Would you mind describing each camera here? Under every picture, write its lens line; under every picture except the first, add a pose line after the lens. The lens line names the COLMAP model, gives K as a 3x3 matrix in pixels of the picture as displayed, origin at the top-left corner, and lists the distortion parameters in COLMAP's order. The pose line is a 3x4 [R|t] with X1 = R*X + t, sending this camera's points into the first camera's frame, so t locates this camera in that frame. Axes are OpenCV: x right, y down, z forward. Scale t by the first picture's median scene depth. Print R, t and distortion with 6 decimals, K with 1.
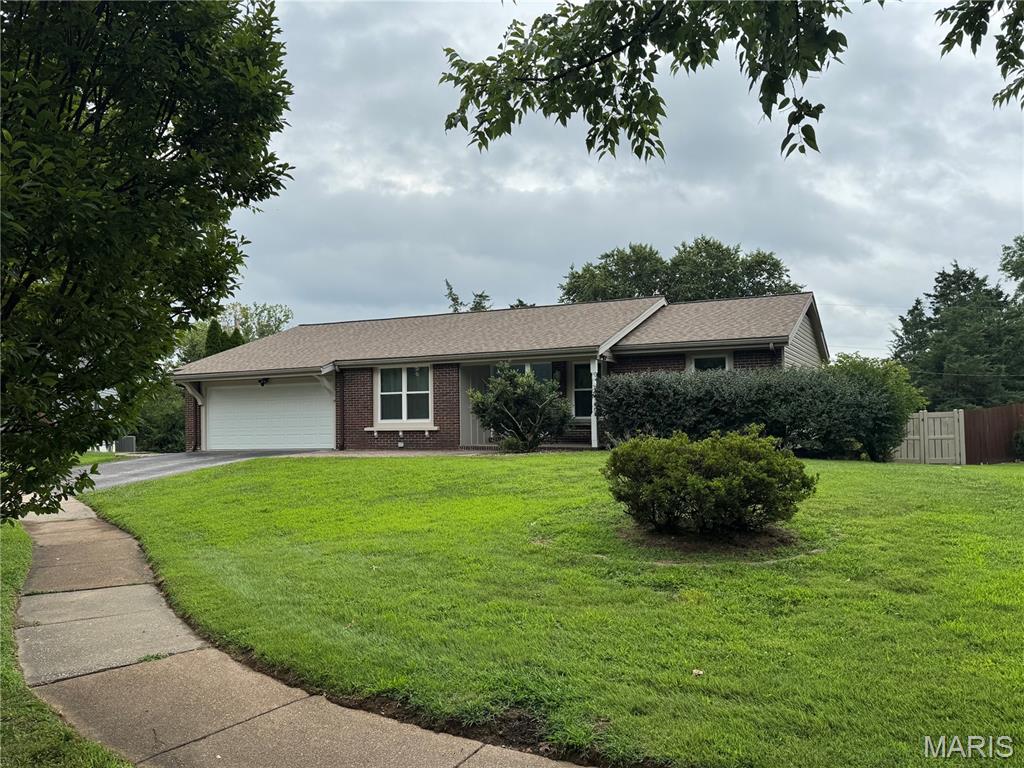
lens RADIAL K [[827.9, 0, 514.0], [0, 827.9, 382.0], [0, 0, 1]] dist [0.074205, -0.001065]
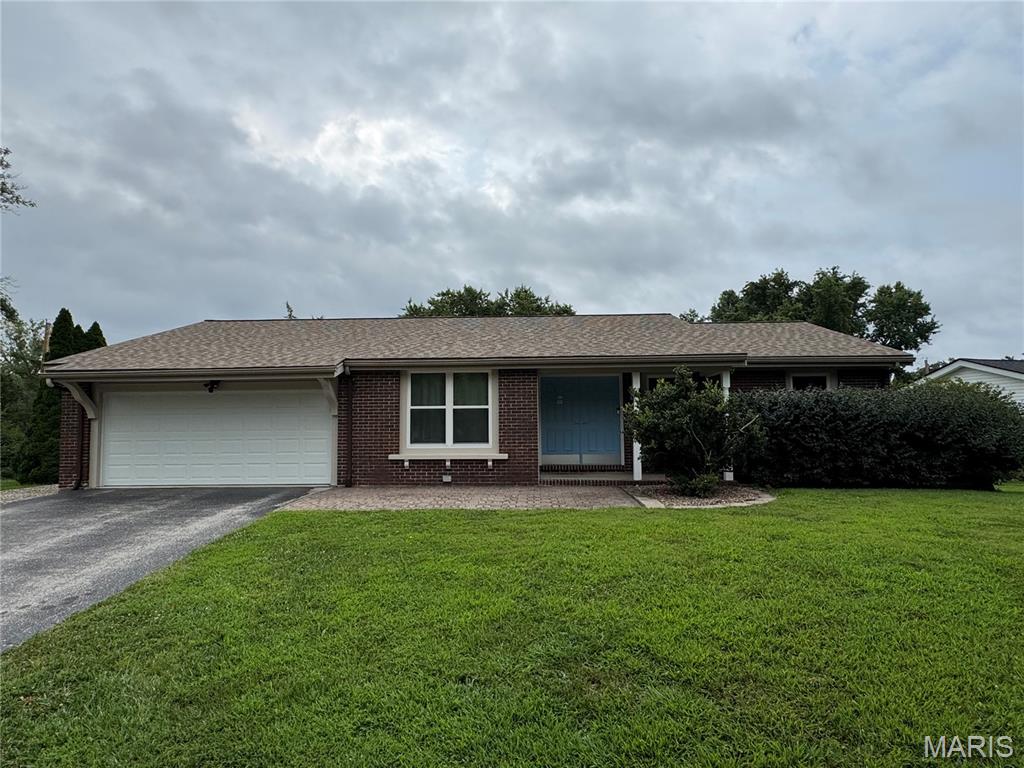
lens RADIAL K [[587.7, 0, 507.3], [0, 587.7, 384.2], [0, 0, 1]] dist [-0.021949, 0.000334]
pose [[0.911730, 0.040672, 0.408772, -0.296087], [-0.024608, 0.998707, -0.044483, 0.014436], [-0.410053, 0.030497, 0.911552, 0.501662]]
